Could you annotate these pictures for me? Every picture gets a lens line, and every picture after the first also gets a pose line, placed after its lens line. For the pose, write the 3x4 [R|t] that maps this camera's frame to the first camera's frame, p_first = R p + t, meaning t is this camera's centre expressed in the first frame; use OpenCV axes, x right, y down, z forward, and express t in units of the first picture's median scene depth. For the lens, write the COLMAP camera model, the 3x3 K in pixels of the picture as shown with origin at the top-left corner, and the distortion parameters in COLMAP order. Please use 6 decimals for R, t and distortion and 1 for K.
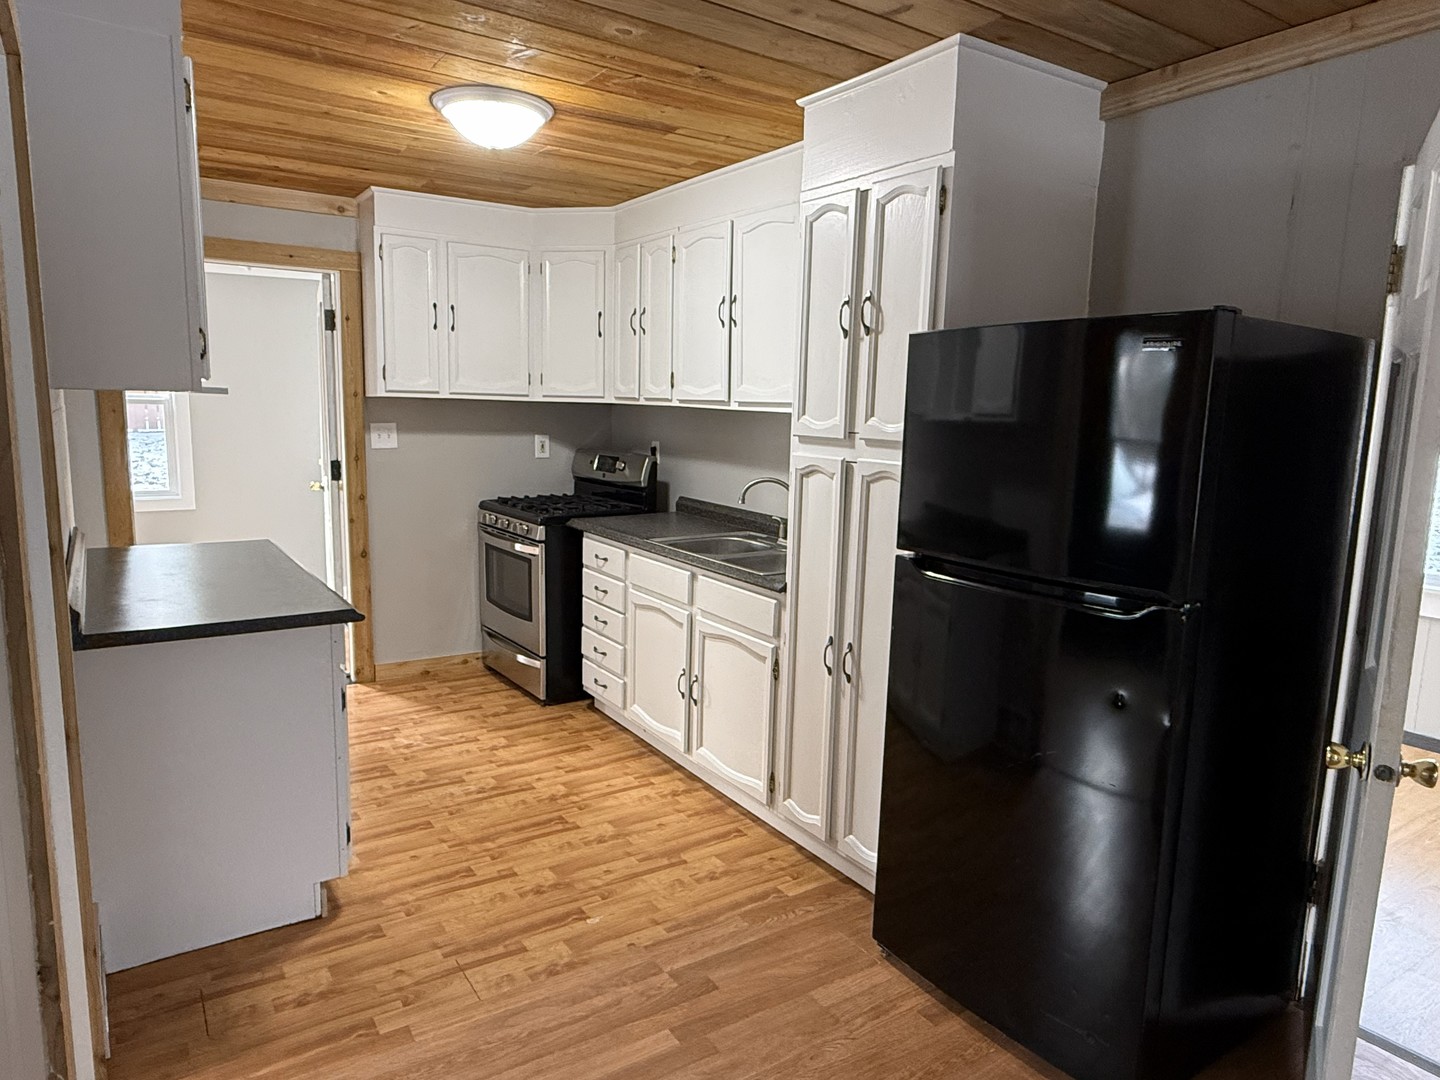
lens RADIAL K [[913.2, 0, 720.0], [0, 913.2, 540.0], [0, 0, 1]] dist [0.001997, 0.002553]
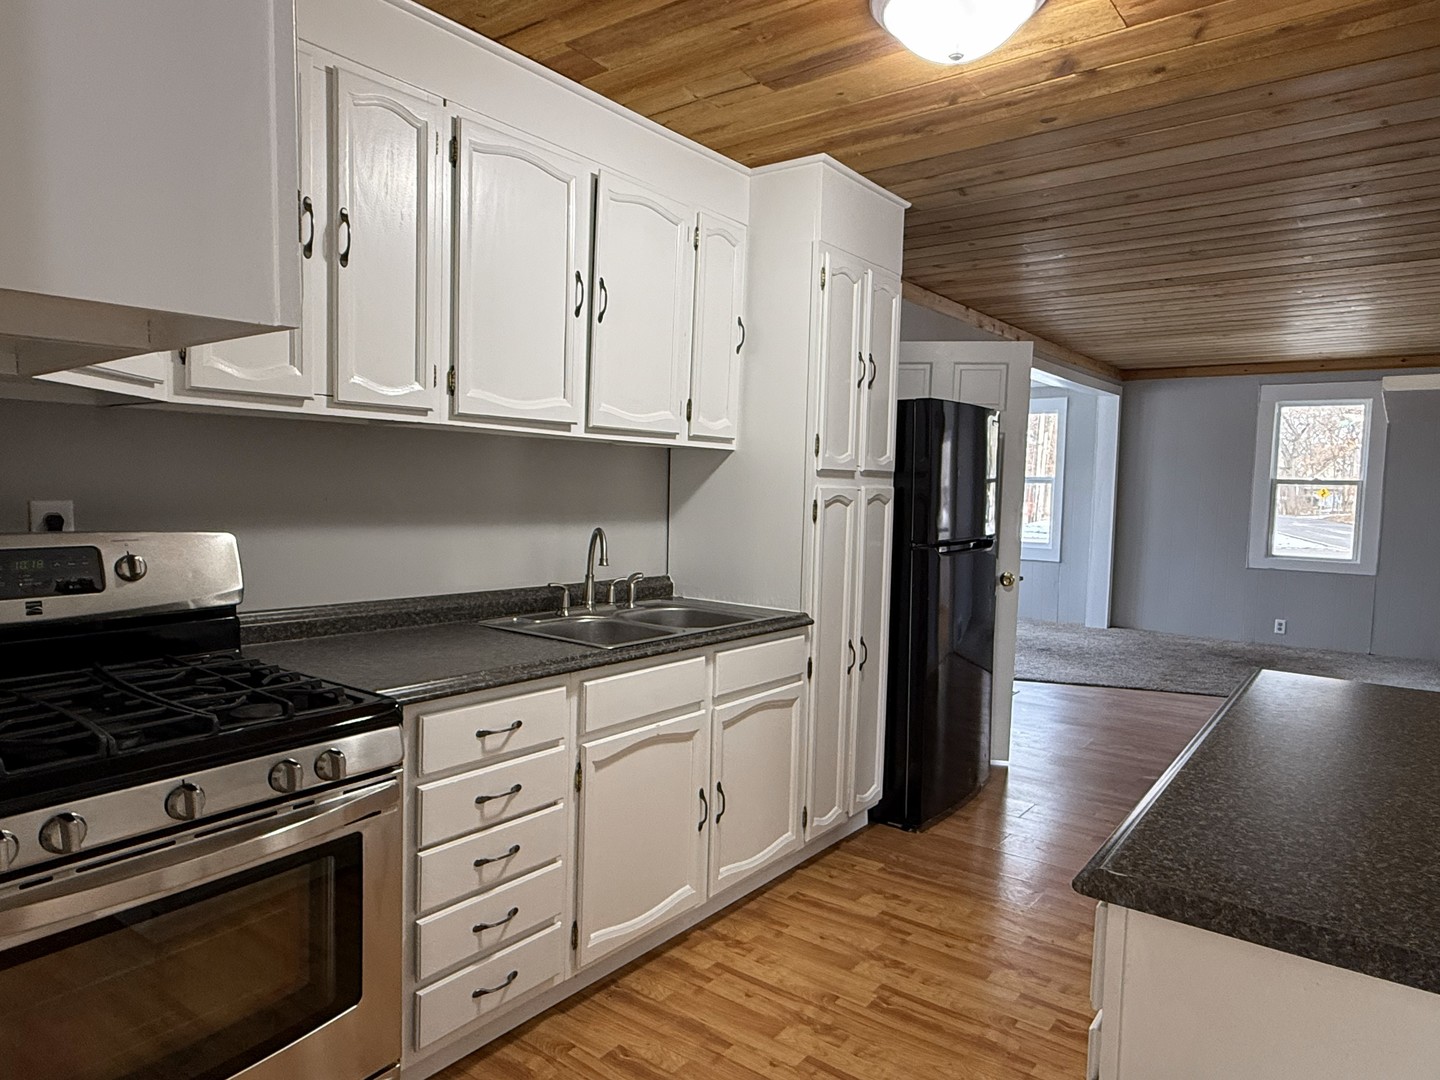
lens RADIAL K [[913.2, 0, 720.0], [0, 913.2, 540.0], [0, 0, 1]] dist [0.001997, 0.002553]
pose [[-0.321302, -0.103813, 0.941269, -0.795671], [0.105192, 0.983909, 0.144423, -0.180779], [-0.941116, 0.145418, -0.305212, 1.308056]]
